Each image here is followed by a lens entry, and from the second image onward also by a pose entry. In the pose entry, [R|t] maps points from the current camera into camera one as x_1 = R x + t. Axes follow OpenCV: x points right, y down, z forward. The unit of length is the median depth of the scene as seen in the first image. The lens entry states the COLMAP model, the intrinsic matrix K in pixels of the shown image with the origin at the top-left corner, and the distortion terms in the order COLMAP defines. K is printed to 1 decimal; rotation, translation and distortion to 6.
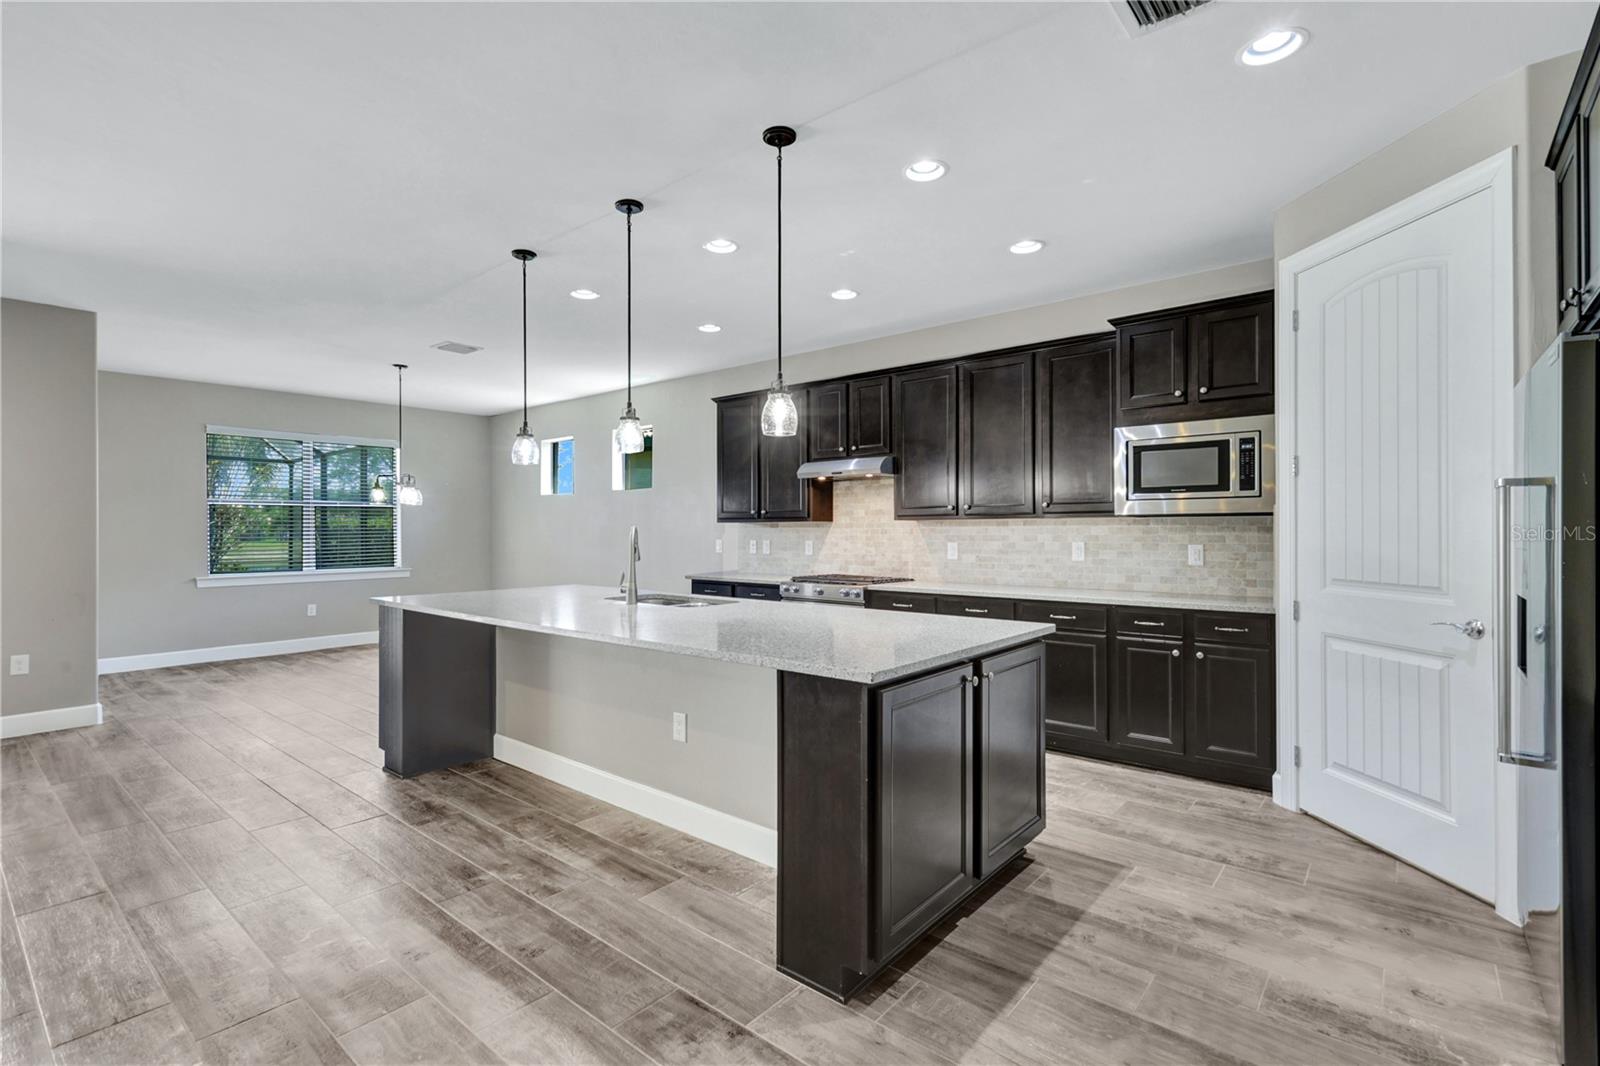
lens RADIAL K [[731.9, 0, 793.2], [0, 731.9, 529.2], [0, 0, 1]] dist [0.003271, 0.000413]
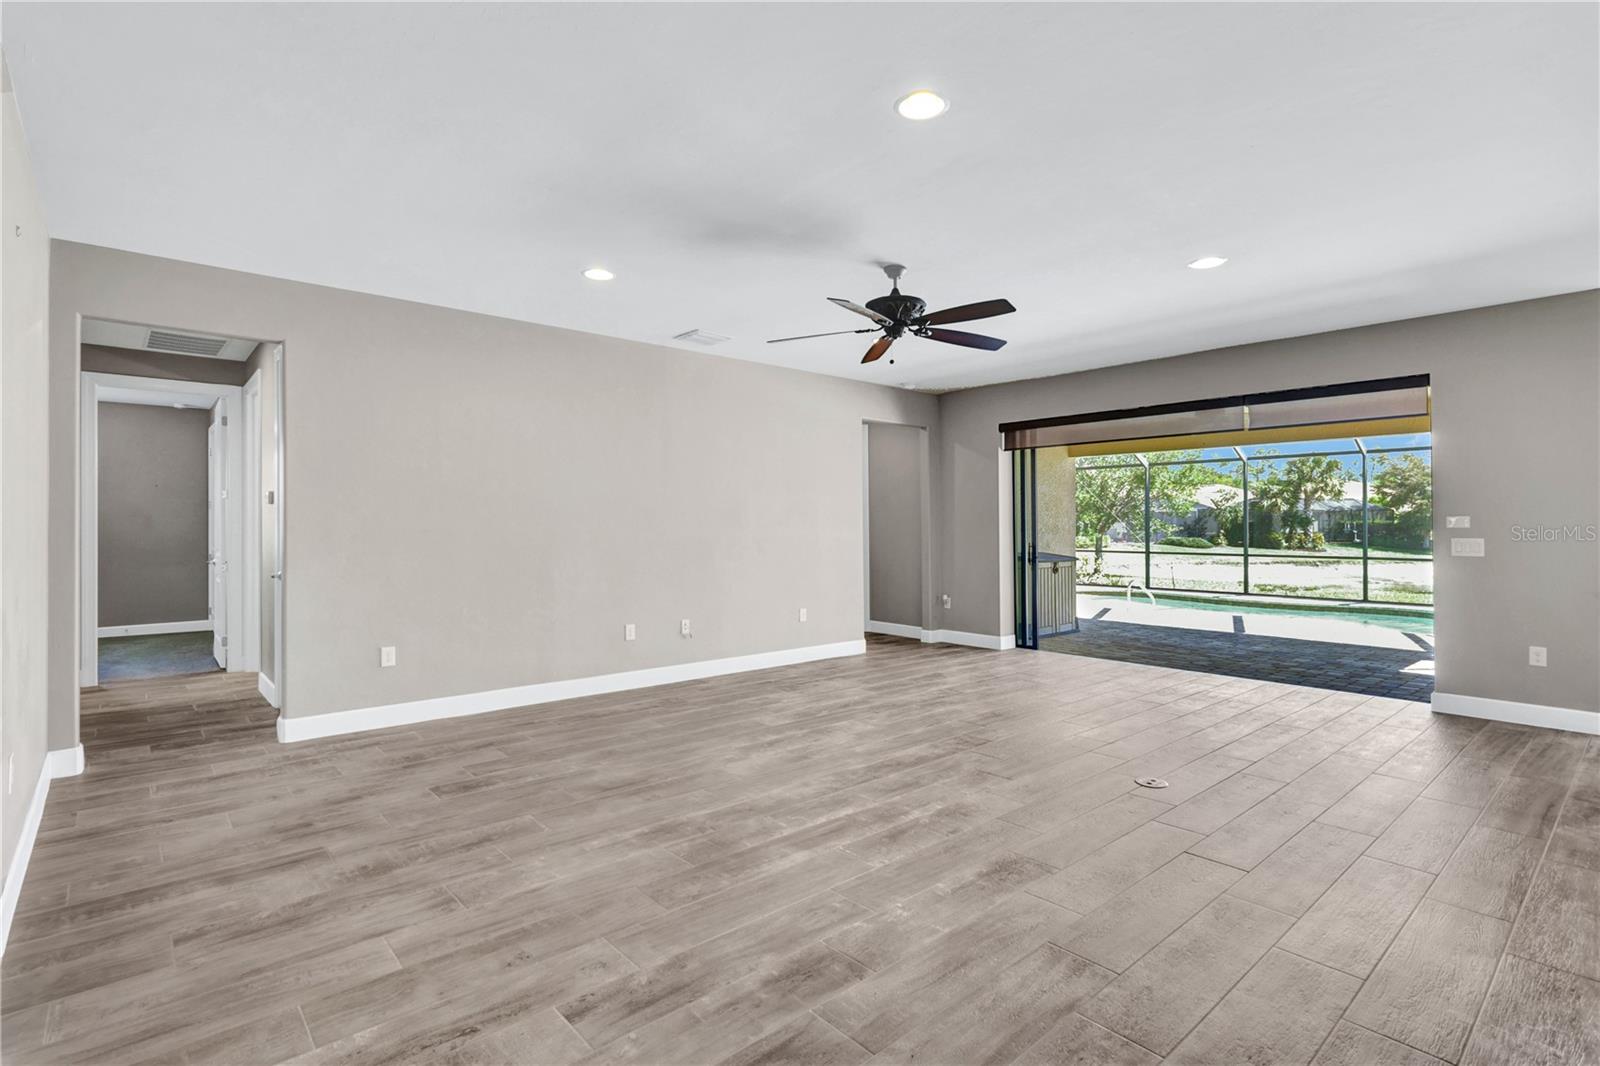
lens RADIAL K [[770.9, 0, 812.6], [0, 770.9, 521.1], [0, 0, 1]] dist [0.012742, -0.002448]
pose [[-0.142326, -0.006602, -0.989798, 0.181695], [0.005189, 0.999959, -0.007415, 0.003219], [0.989806, -0.006191, -0.142286, 0.209273]]
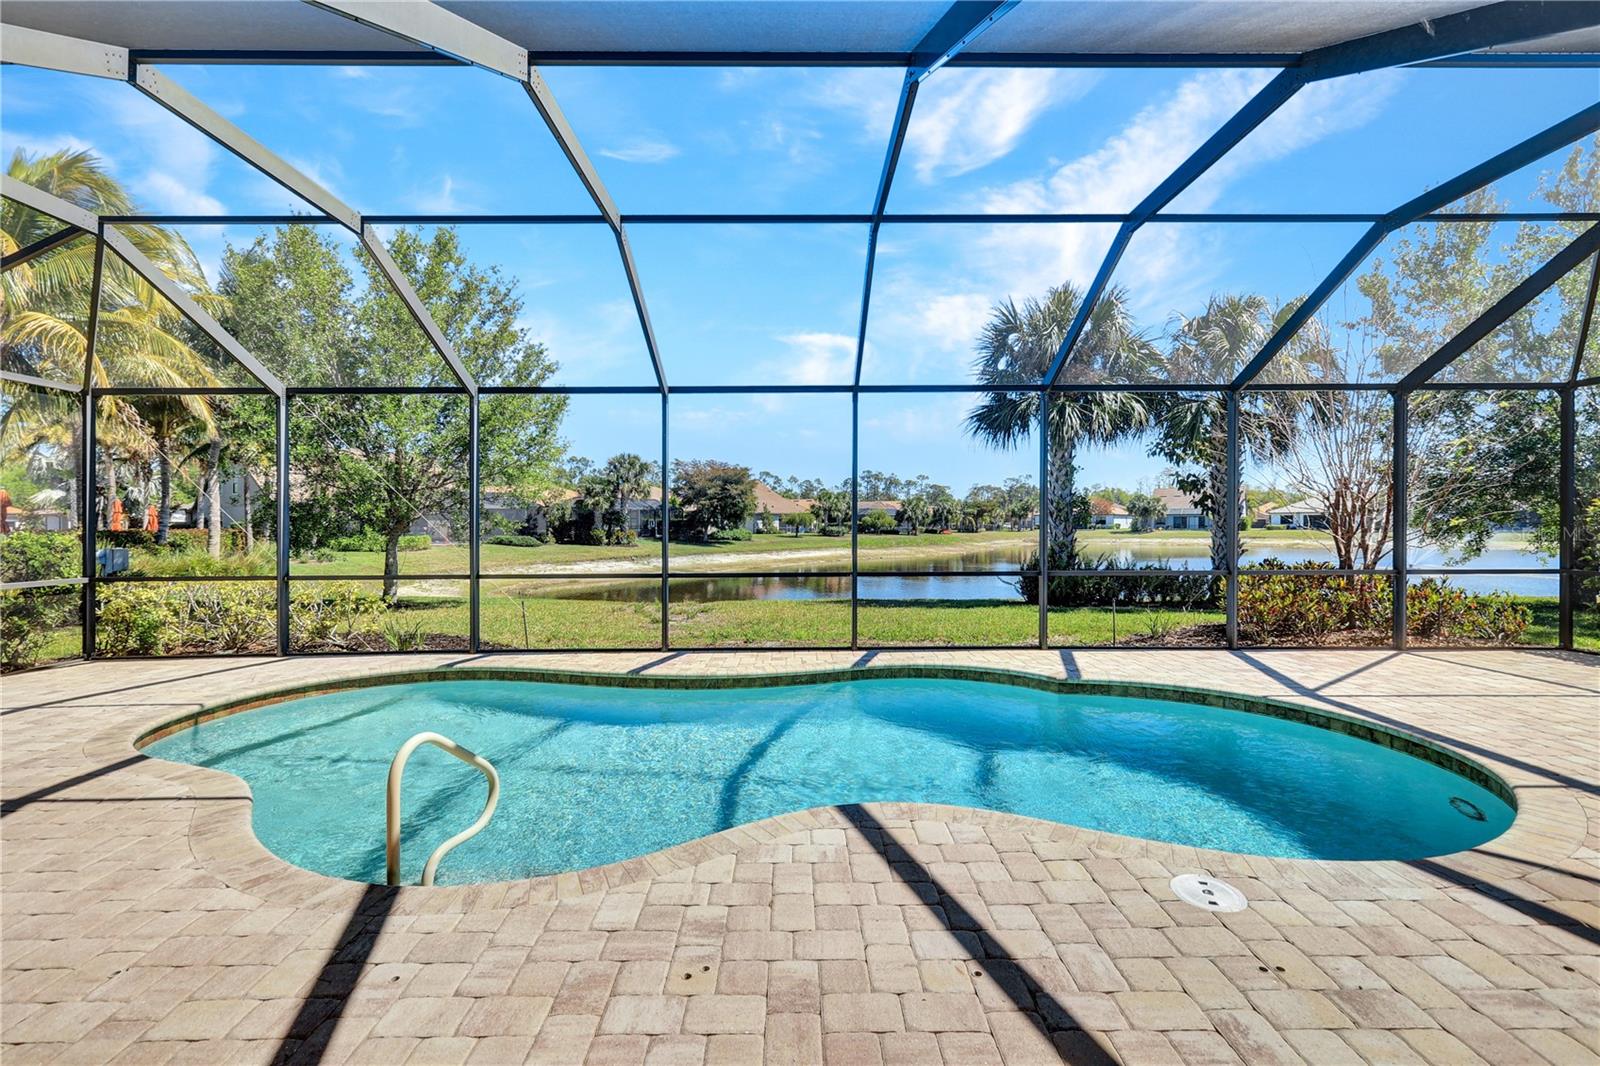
lens RADIAL K [[698.2, 0, 792.6], [0, 698.2, 529.2], [0, 0, 1]] dist [0.008807, -0.000332]
pose [[0.639781, 0.004392, -0.768545, -2.802940], [0.006389, 0.999919, 0.011033, 0.016118], [0.768531, -0.011969, 0.639701, 1.014177]]
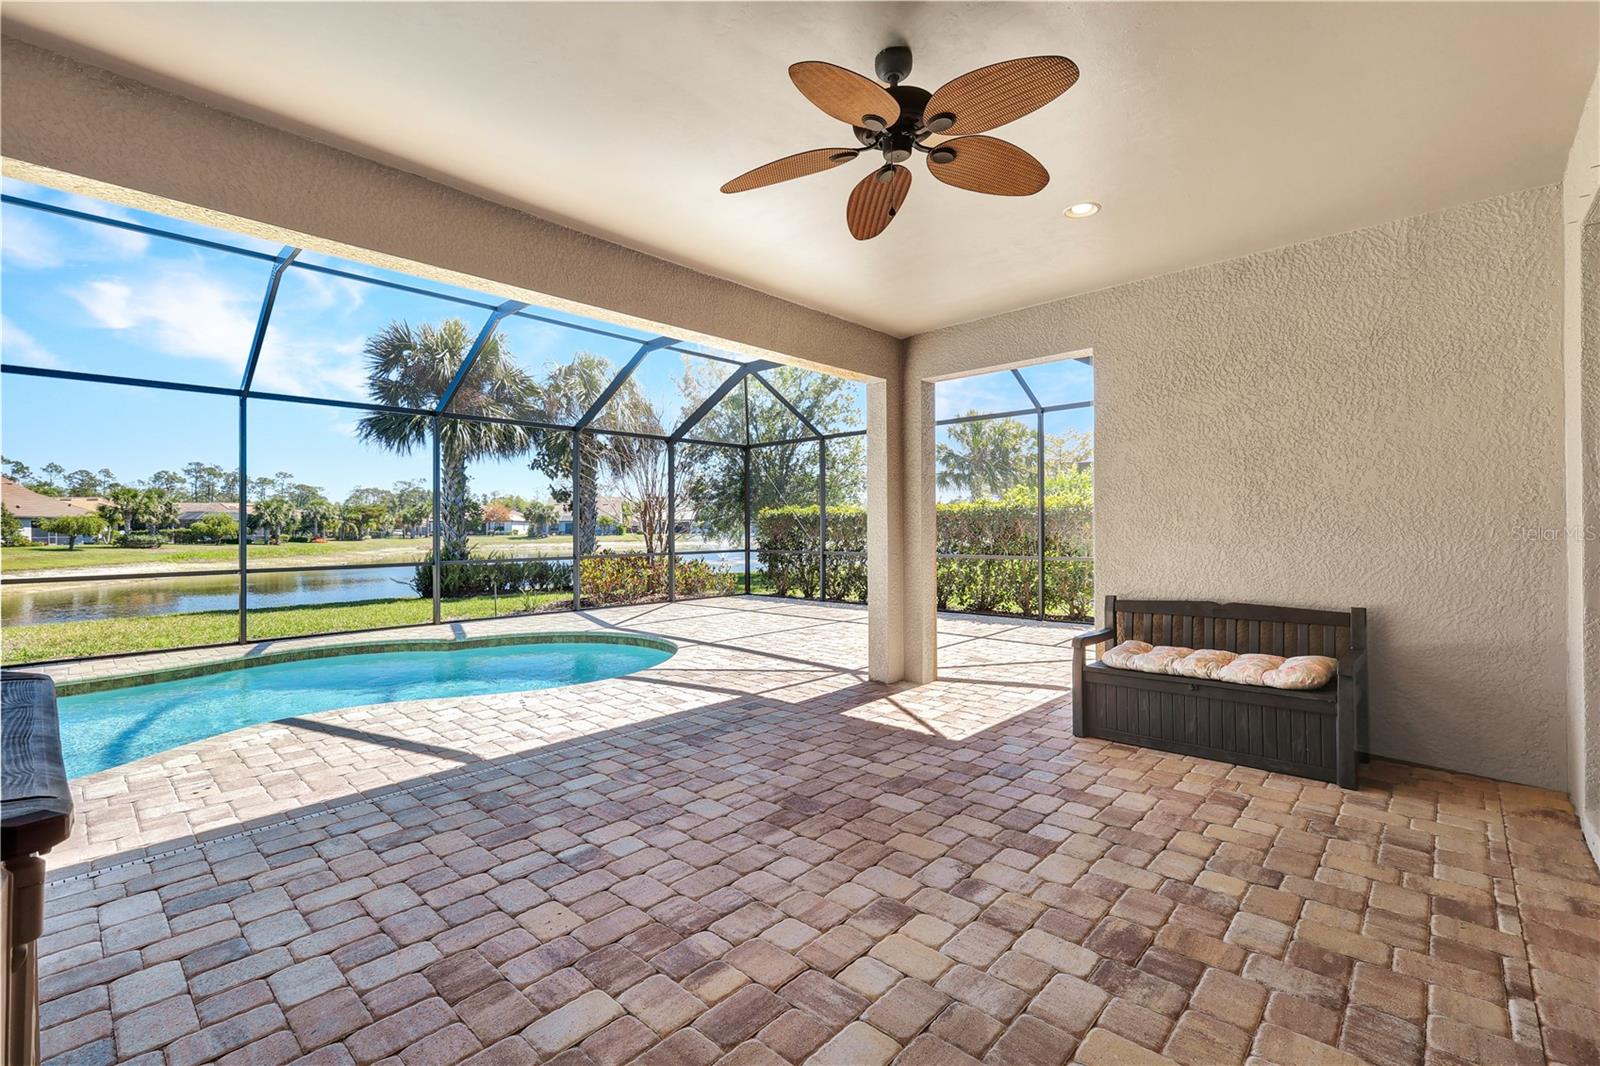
lens RADIAL K [[698.2, 0, 799.0], [0, 698.2, 523.6], [0, 0, 1]] dist [0.008807, -0.000332]
pose [[0.998281, -0.007520, -0.058117, -2.419133], [0.007499, 0.999972, -0.000577, 0.042351], [0.058120, 0.000141, 0.998310, 0.385743]]
